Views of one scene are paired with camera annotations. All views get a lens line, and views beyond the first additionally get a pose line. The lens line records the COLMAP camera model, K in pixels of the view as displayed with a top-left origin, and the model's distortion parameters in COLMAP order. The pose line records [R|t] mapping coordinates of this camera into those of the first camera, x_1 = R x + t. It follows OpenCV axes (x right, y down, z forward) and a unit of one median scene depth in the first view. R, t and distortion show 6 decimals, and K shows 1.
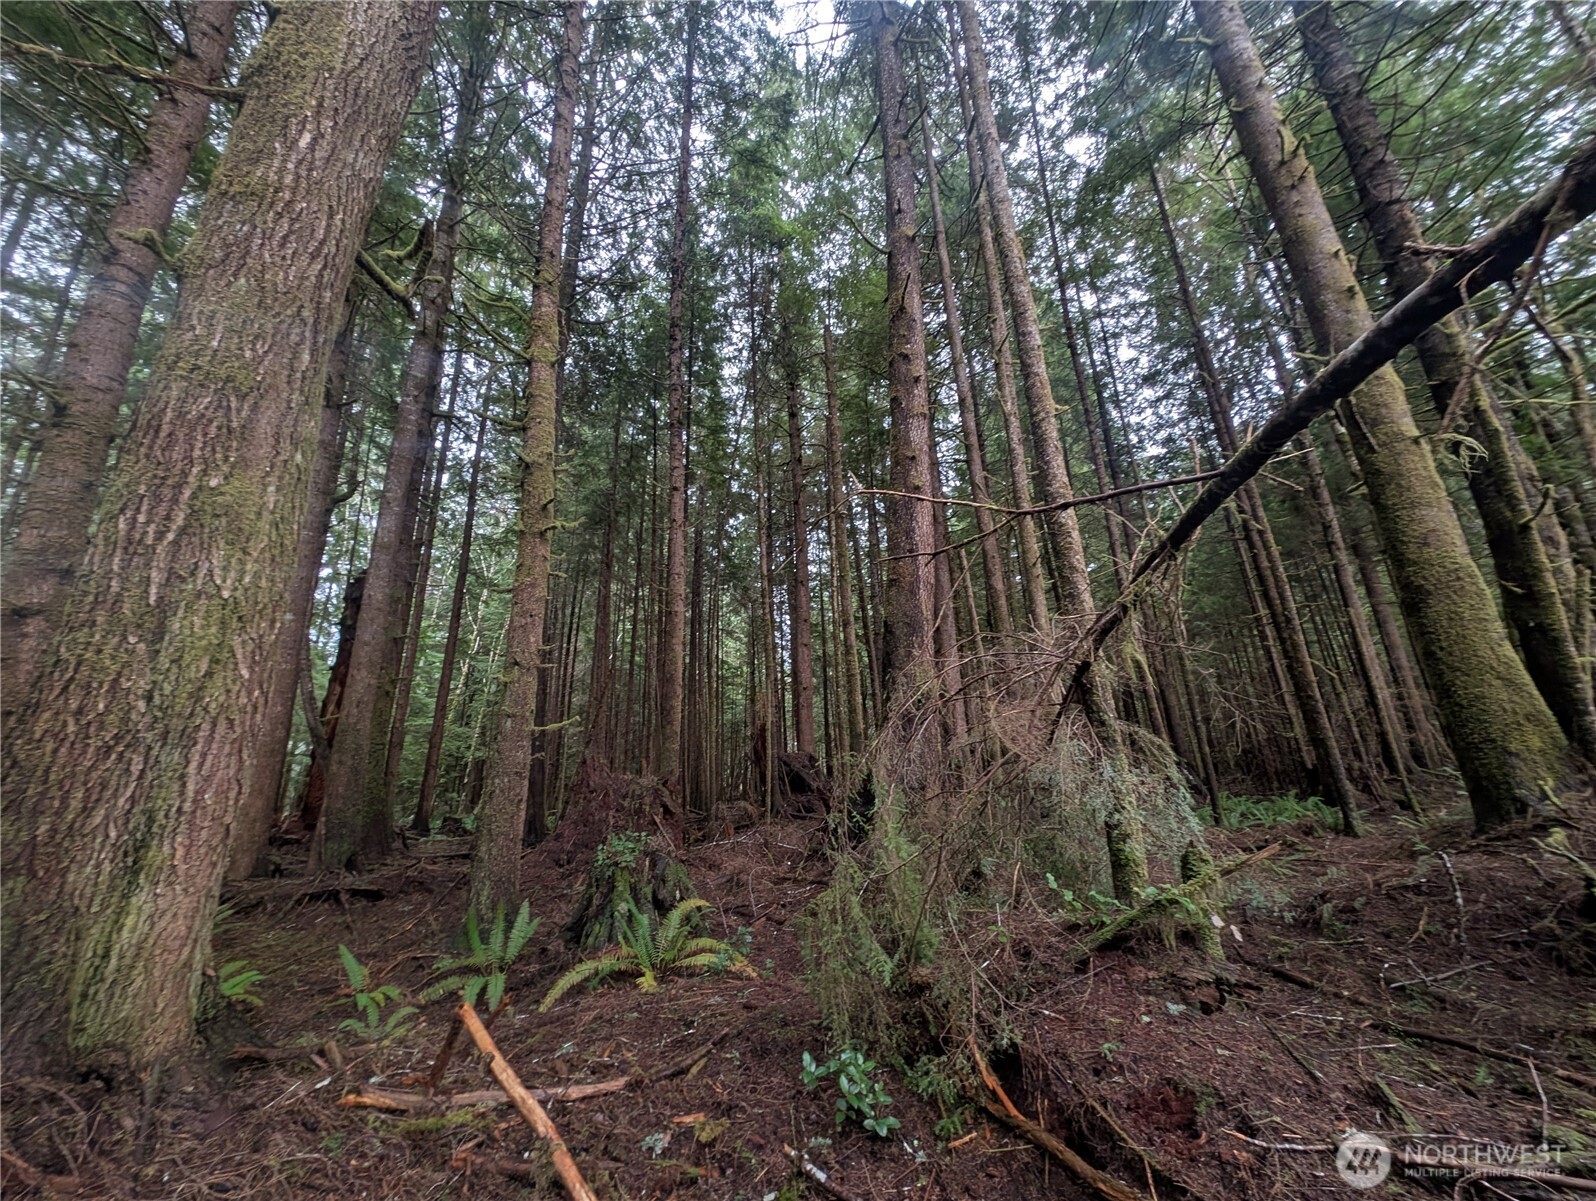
lens RADIAL K [[596.8, 0, 798.0], [0, 596.8, 600.5], [0, 0, 1]] dist [-0.000786, -0.000314]
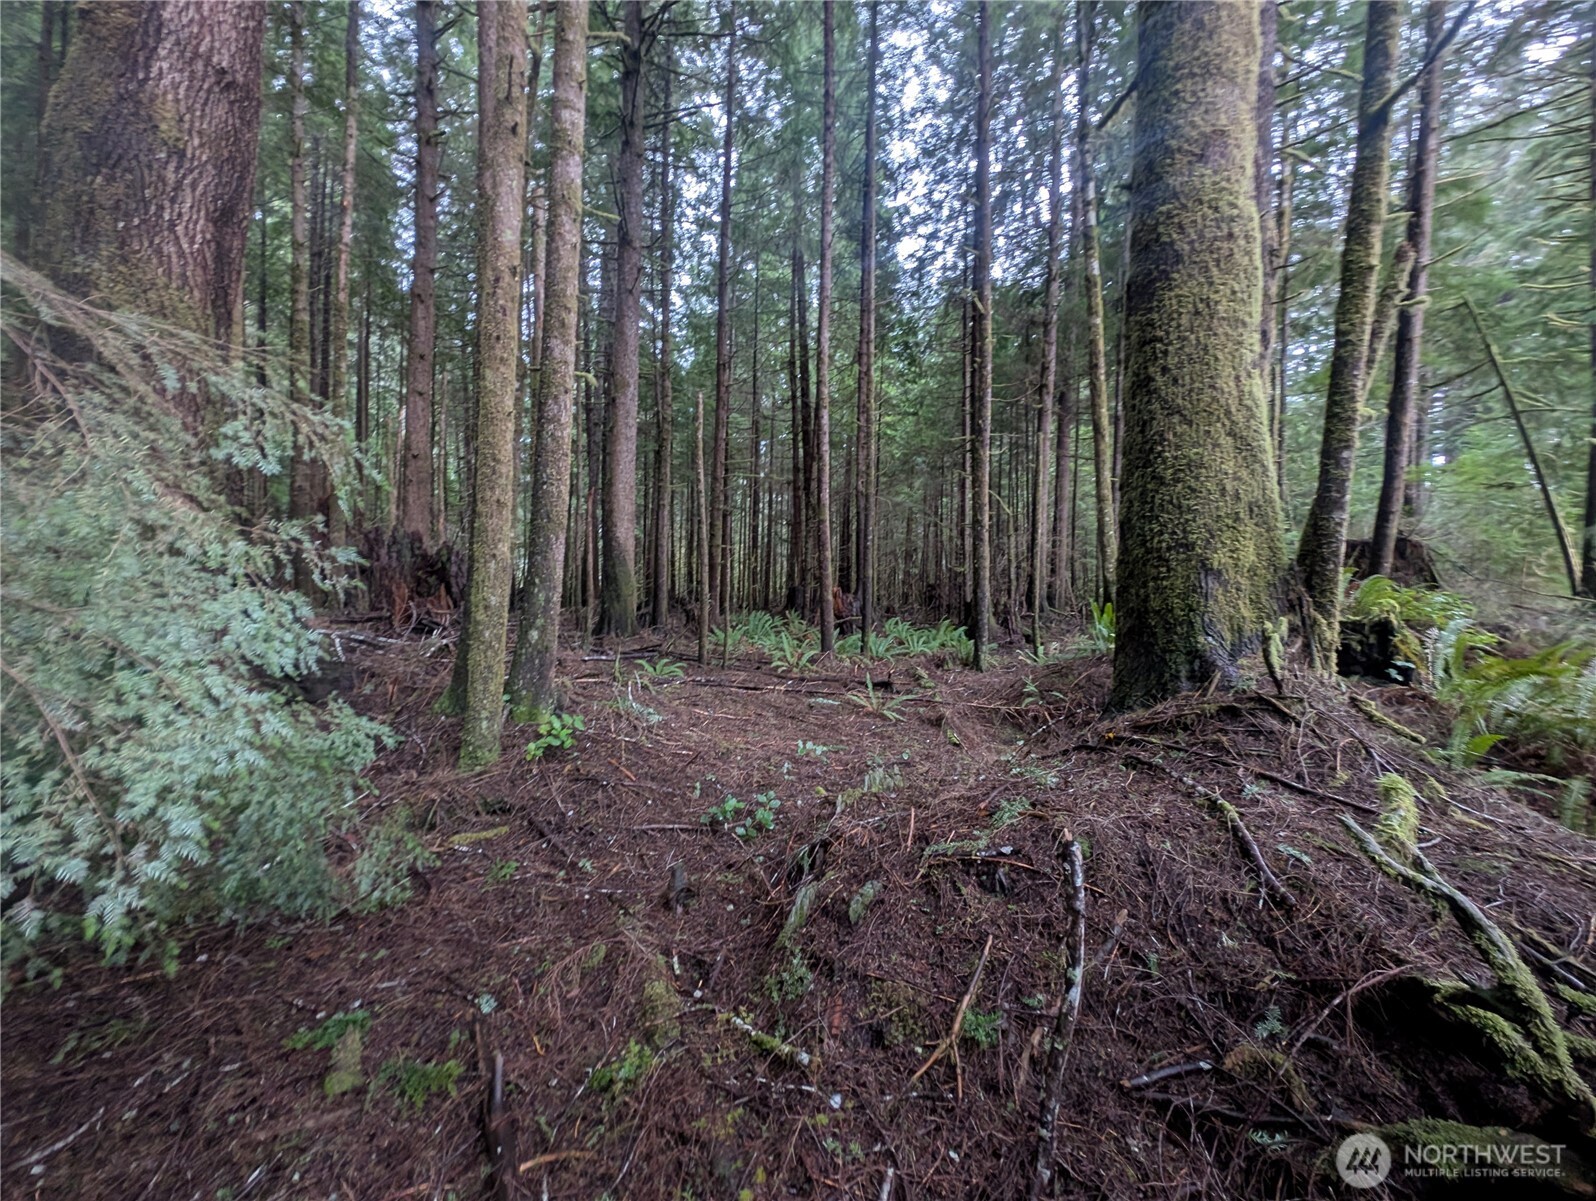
lens RADIAL K [[596.8, 0, 798.0], [0, 596.8, 600.5], [0, 0, 1]] dist [-0.000786, -0.000314]
pose [[0.921816, 0.059911, 0.382970, 0.249127], [-0.170516, 0.949931, 0.261832, 0.077277], [-0.348108, -0.306663, 0.885877, 0.245136]]
